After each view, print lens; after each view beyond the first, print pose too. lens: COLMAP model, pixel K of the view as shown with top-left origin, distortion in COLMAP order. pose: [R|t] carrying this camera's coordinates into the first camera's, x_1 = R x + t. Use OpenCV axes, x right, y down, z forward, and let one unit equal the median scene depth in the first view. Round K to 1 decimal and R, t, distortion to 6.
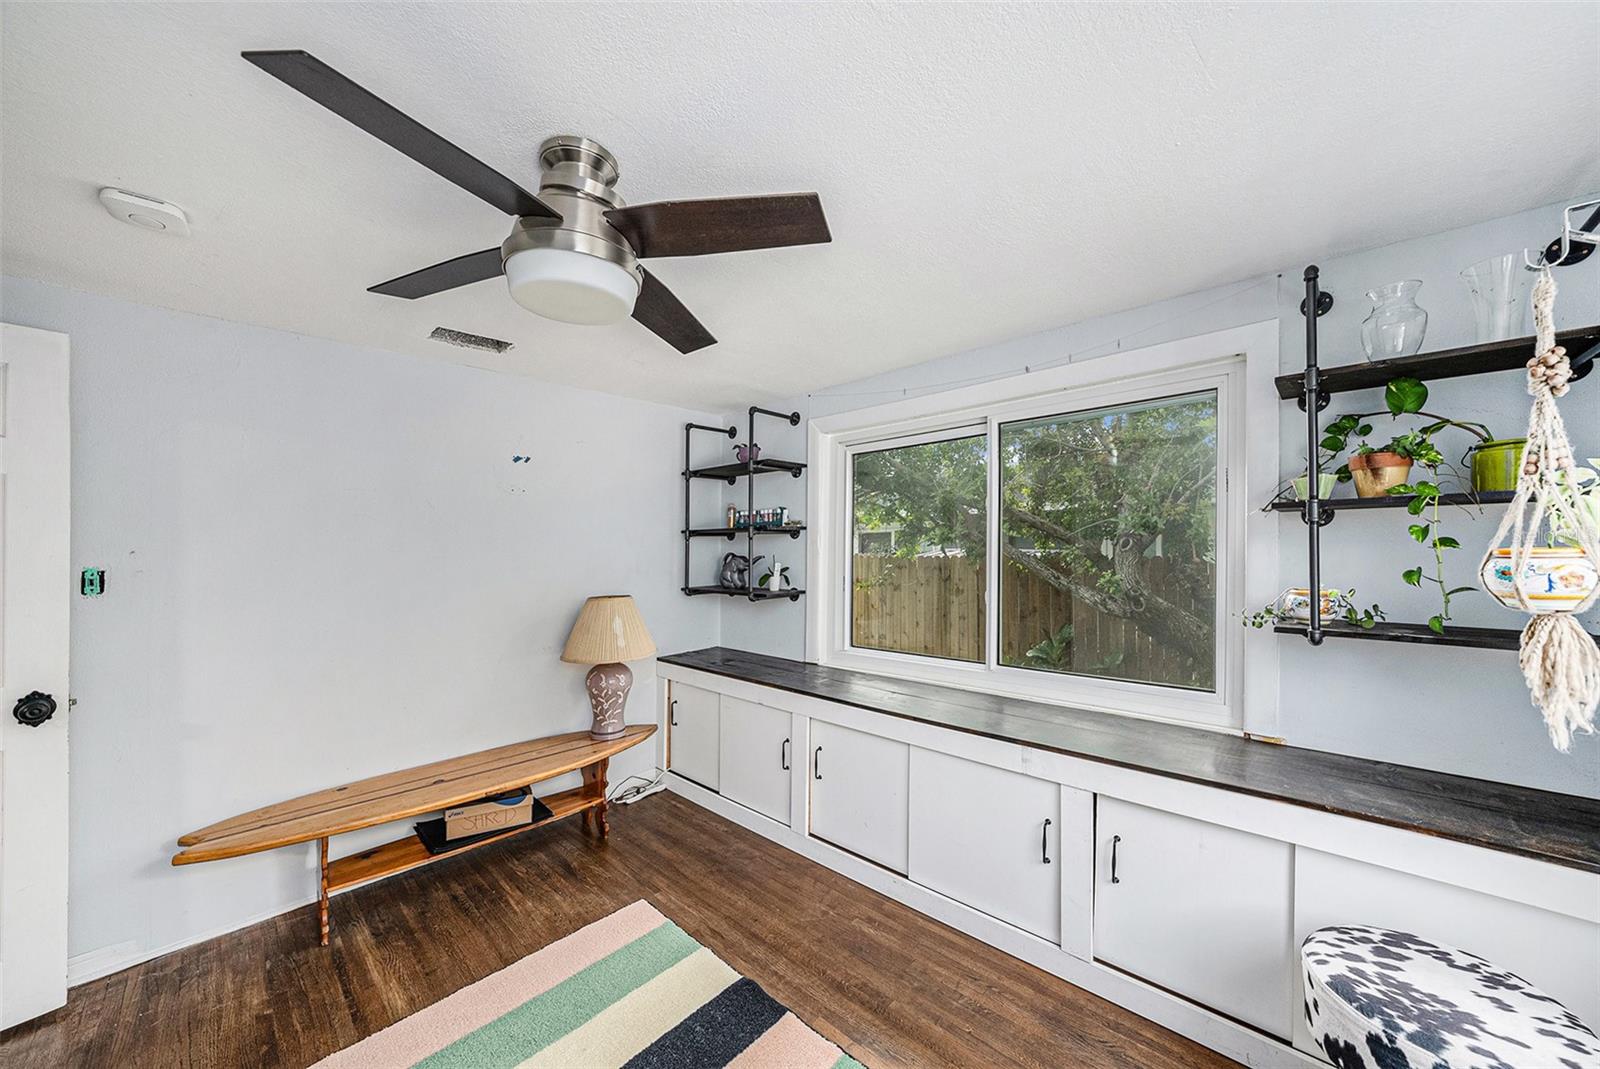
lens RADIAL K [[557.9, 0, 810.4], [0, 557.9, 544.7], [0, 0, 1]] dist [-0.019427, 0.002115]
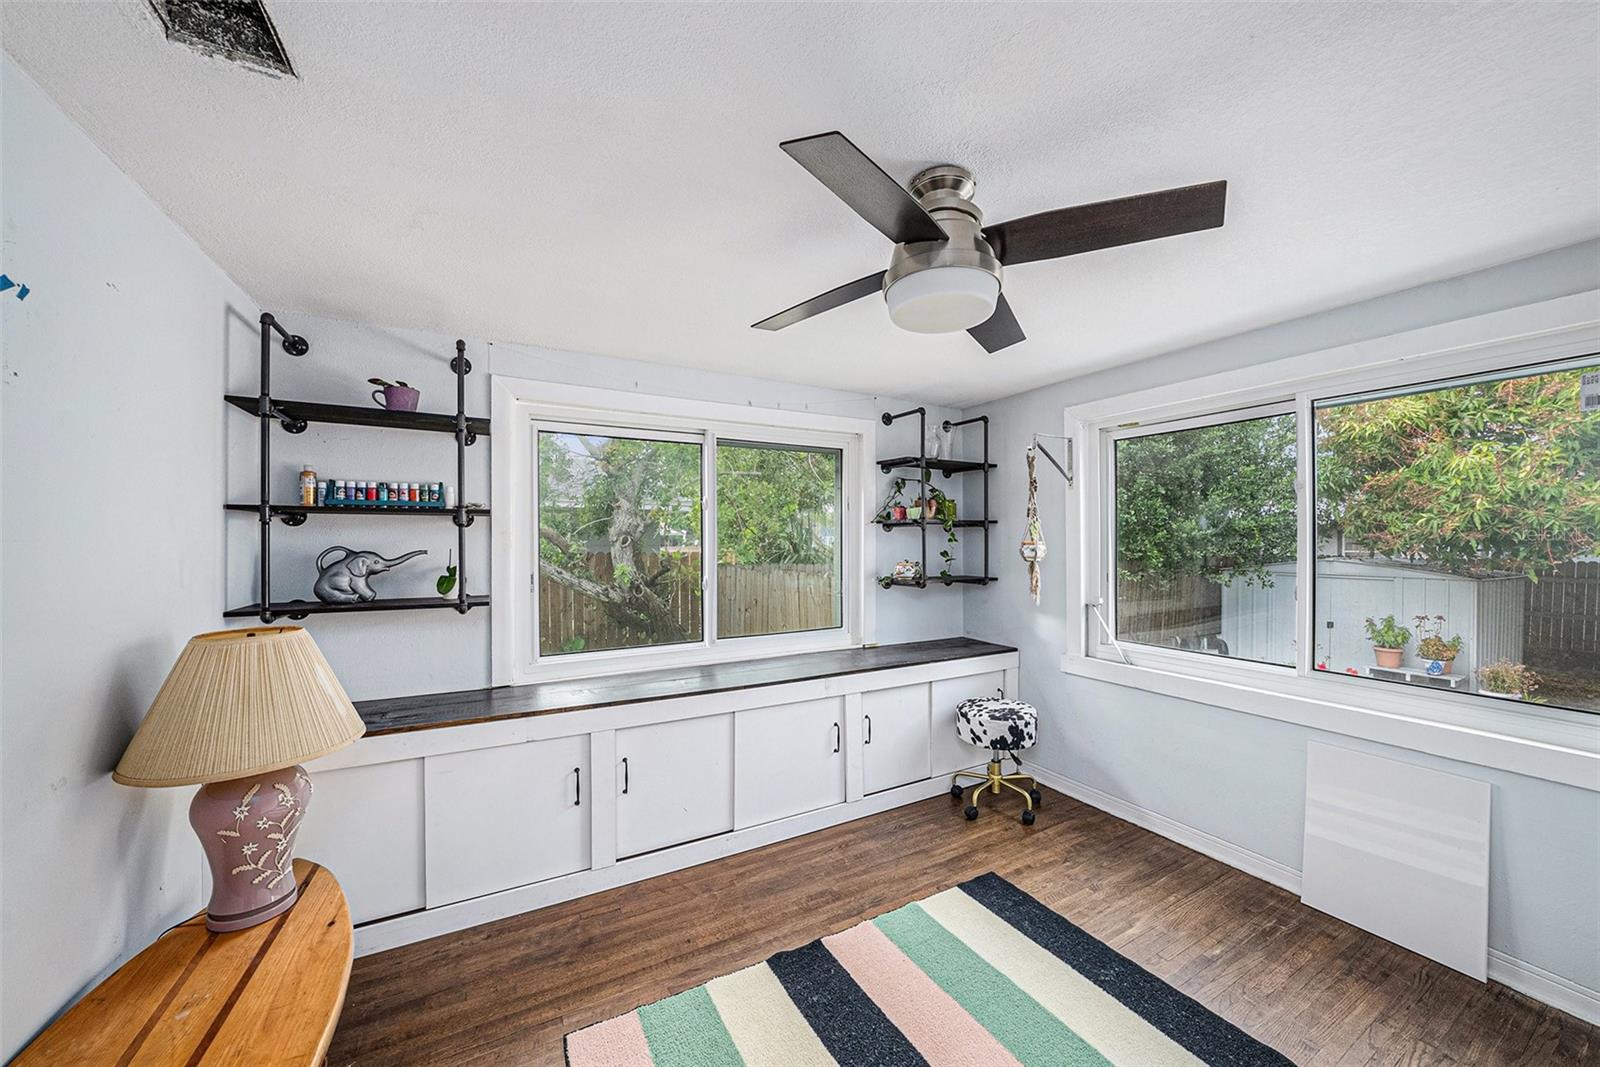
lens RADIAL K [[557.9, 0, 812.4], [0, 557.9, 541.8], [0, 0, 1]] dist [-0.019427, 0.002115]
pose [[0.329587, 0.010902, 0.944062, -0.863432], [-0.005507, 0.999939, -0.009625, 0.019720], [-0.944109, -0.002027, 0.329627, 0.480508]]
